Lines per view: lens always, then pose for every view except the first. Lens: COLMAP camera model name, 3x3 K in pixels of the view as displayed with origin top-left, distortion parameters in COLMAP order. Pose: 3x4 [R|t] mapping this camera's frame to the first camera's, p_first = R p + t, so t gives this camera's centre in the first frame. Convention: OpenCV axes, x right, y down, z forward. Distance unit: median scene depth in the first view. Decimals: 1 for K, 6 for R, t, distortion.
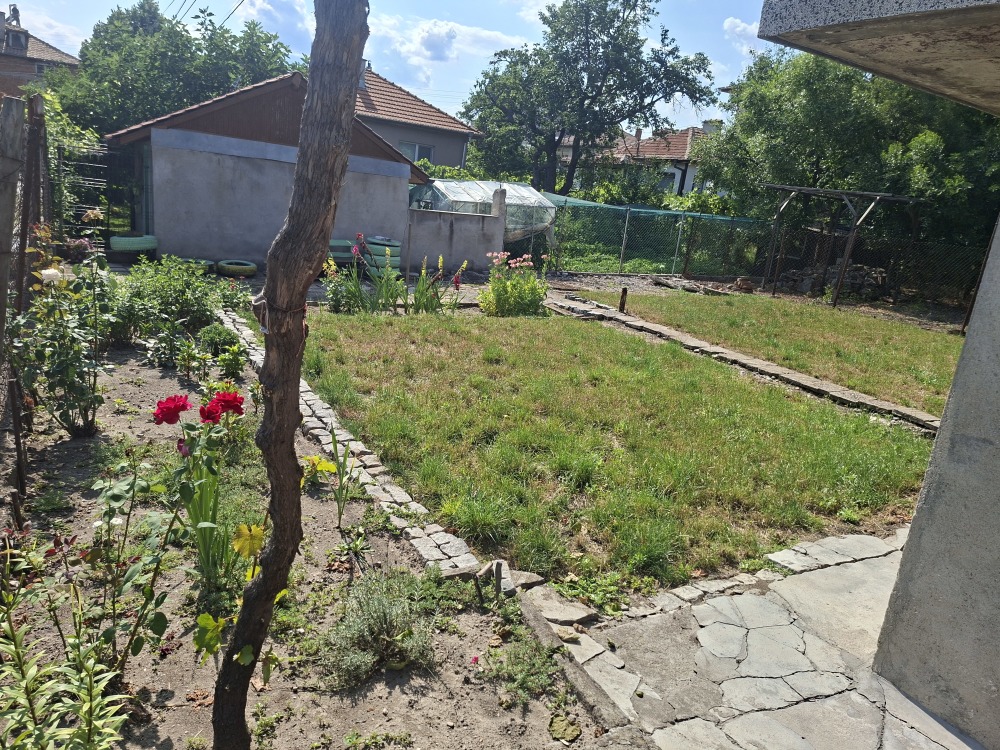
lens RADIAL K [[674.7, 0, 497.3], [0, 674.7, 371.3], [0, 0, 1]] dist [0.130278, -0.167235]
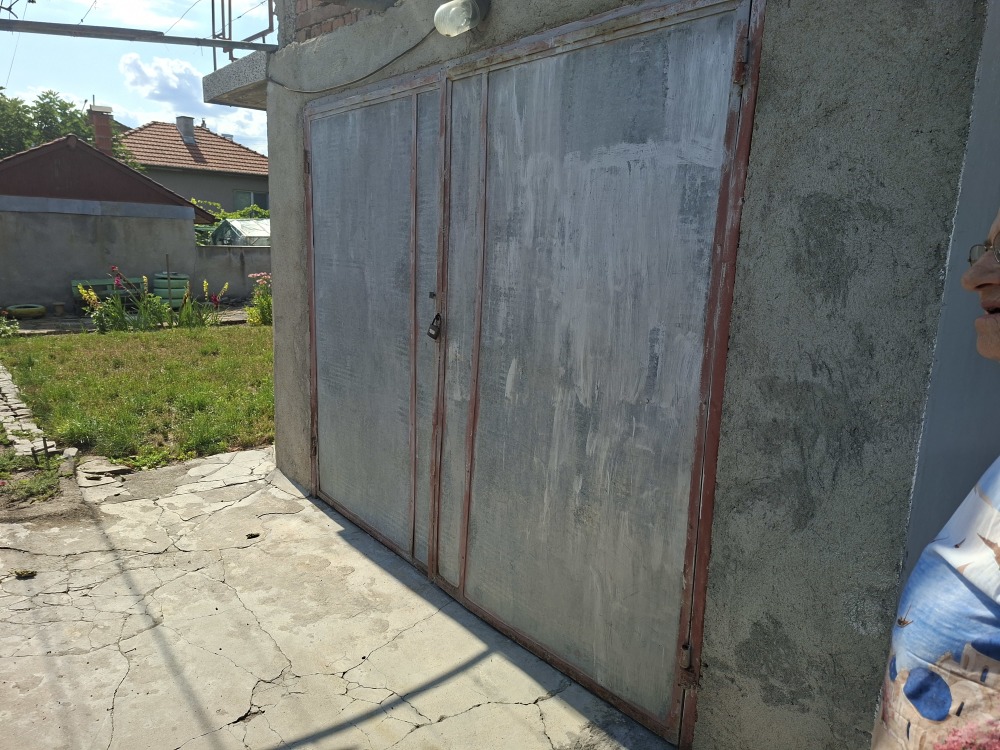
lens RADIAL K [[674.7, 0, 497.3], [0, 674.7, 371.3], [0, 0, 1]] dist [0.130278, -0.167235]
pose [[0.986414, -0.105341, 0.126056, 0.209625], [0.112222, 0.992485, -0.048774, 0.081334], [-0.119970, 0.062258, 0.990823, -0.172922]]
